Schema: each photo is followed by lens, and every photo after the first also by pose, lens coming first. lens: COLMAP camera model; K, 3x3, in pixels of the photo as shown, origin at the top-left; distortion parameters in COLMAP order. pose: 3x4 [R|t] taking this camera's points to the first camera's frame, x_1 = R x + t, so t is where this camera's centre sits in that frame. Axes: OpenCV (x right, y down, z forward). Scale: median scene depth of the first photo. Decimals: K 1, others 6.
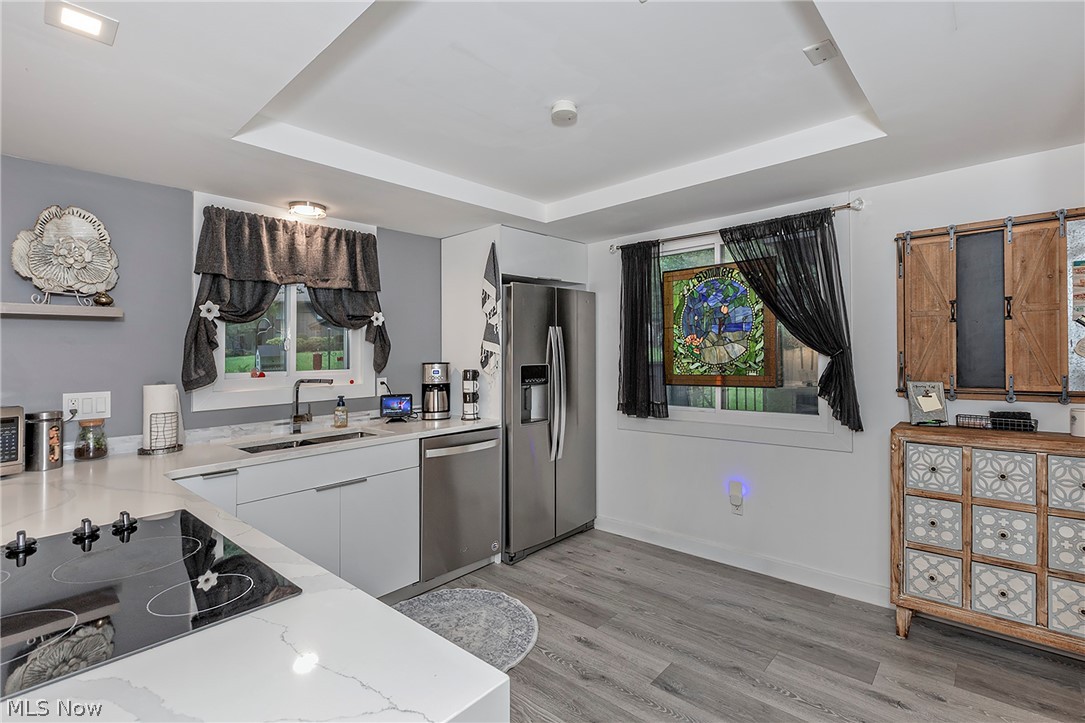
lens RADIAL K [[503.3, 0, 551.6], [0, 503.3, 355.7], [0, 0, 1]] dist [-0.006195, 0.000705]
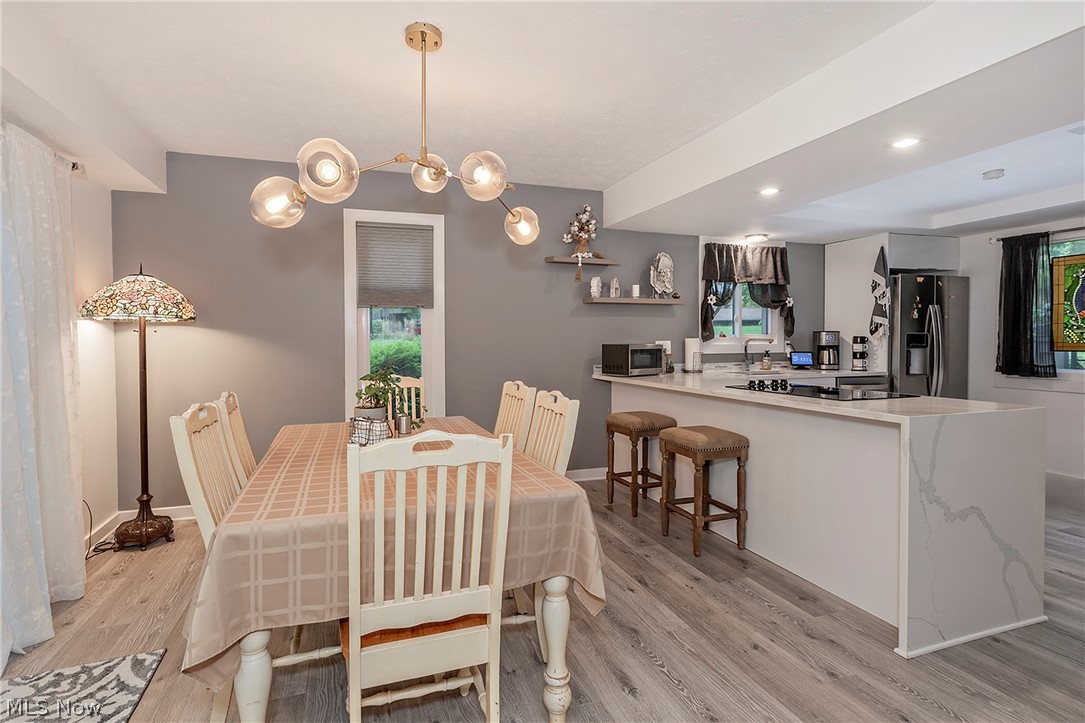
lens RADIAL K [[503.3, 0, 487.6], [0, 503.3, 342.4], [0, 0, 1]] dist [-0.006195, 0.000705]
pose [[0.844234, 0.020467, -0.535583, -0.300077], [-0.014684, 0.999779, 0.015060, 0.041113], [0.535773, -0.004850, 0.844348, -0.802558]]
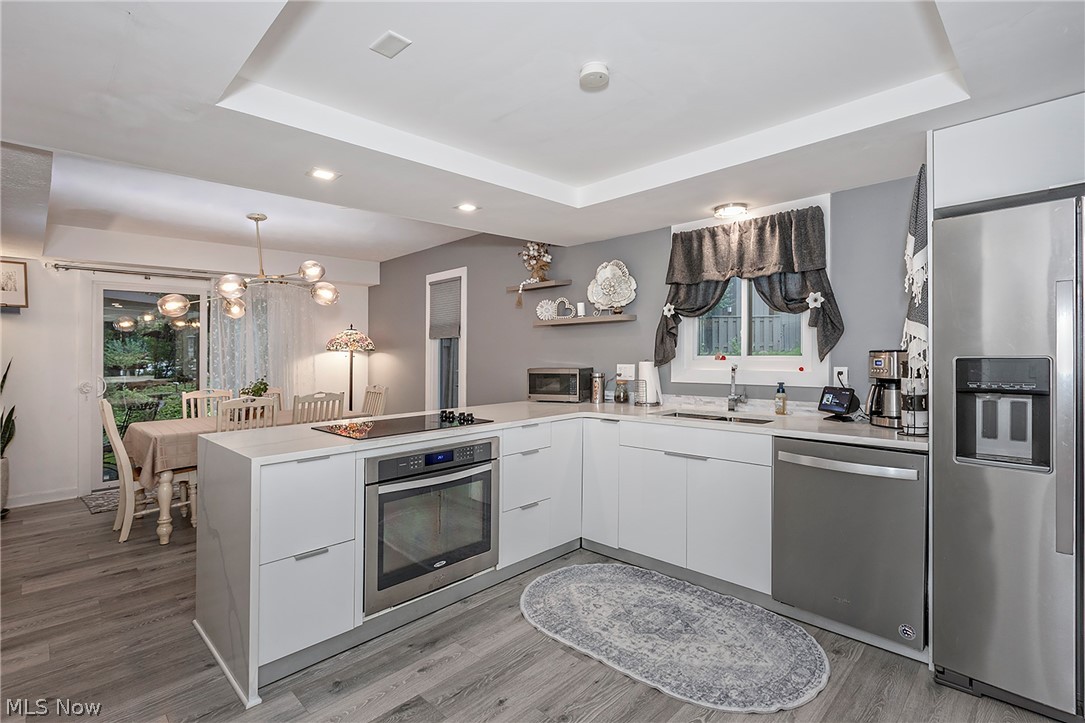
lens RADIAL K [[503.3, 0, 559.0], [0, 503.3, 340.3], [0, 0, 1]] dist [-0.006195, 0.000705]
pose [[-0.047185, -0.004110, -0.998878, 0.563954], [0.011072, 0.999928, -0.004637, -0.002992], [0.998825, -0.011279, -0.047136, 0.588846]]
